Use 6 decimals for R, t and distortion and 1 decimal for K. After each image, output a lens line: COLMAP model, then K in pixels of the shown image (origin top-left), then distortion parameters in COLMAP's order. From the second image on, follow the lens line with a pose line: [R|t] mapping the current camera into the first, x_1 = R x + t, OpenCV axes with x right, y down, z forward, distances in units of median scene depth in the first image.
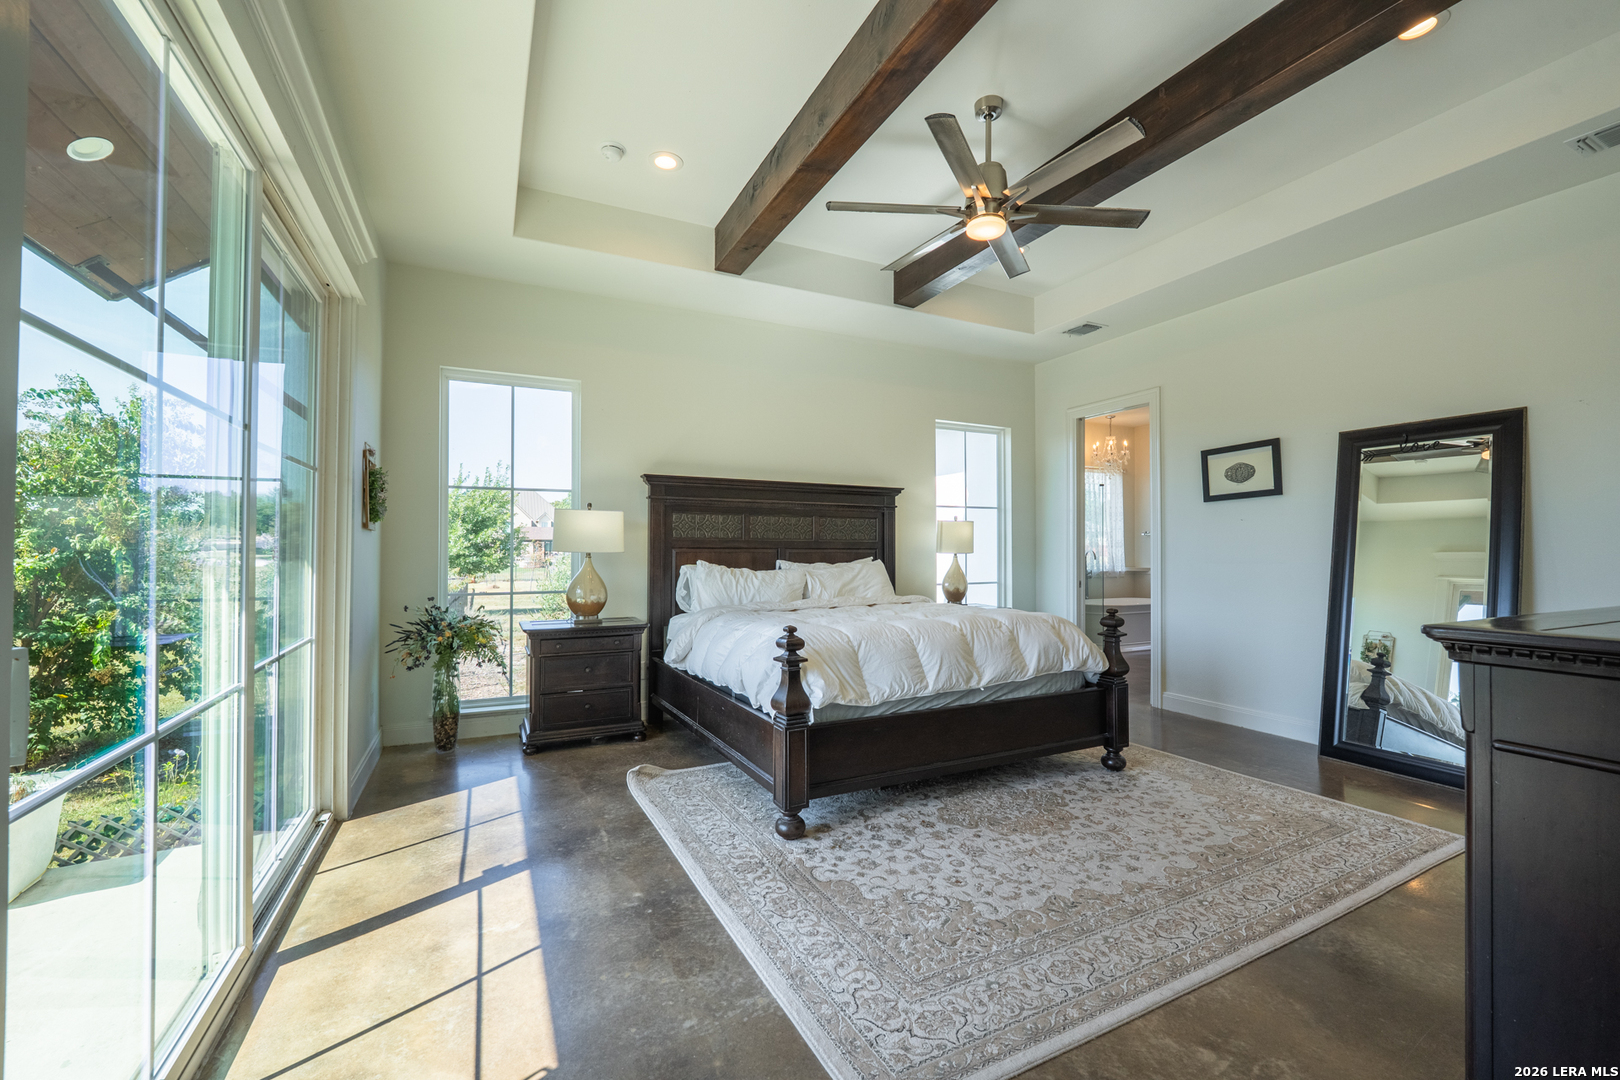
lens RADIAL K [[658.6, 0, 796.0], [0, 658.6, 544.7], [0, 0, 1]] dist [0.006262, -0.000174]
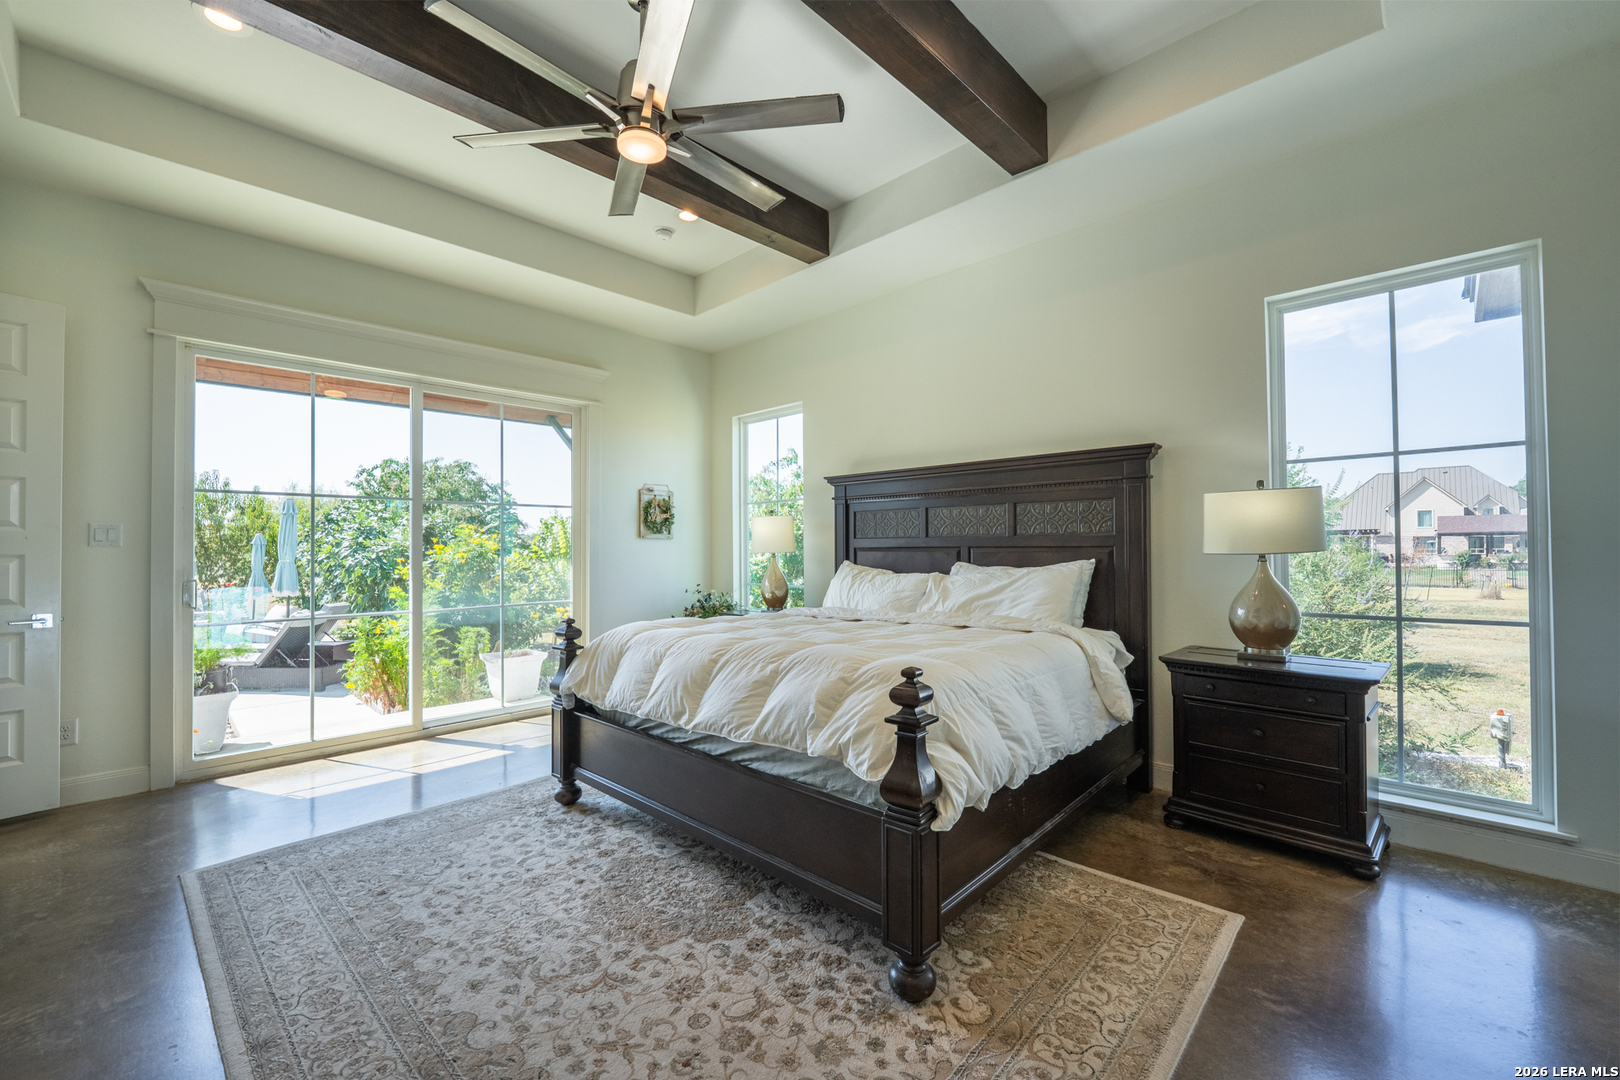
lens RADIAL K [[658.6, 0, 796.0], [0, 658.6, 544.7], [0, 0, 1]] dist [0.006262, -0.000174]
pose [[0.335316, -0.010418, -0.942048, 1.147090], [0.013635, 0.999888, -0.006204, 0.006021], [0.942007, -0.010764, 0.335421, 0.941047]]
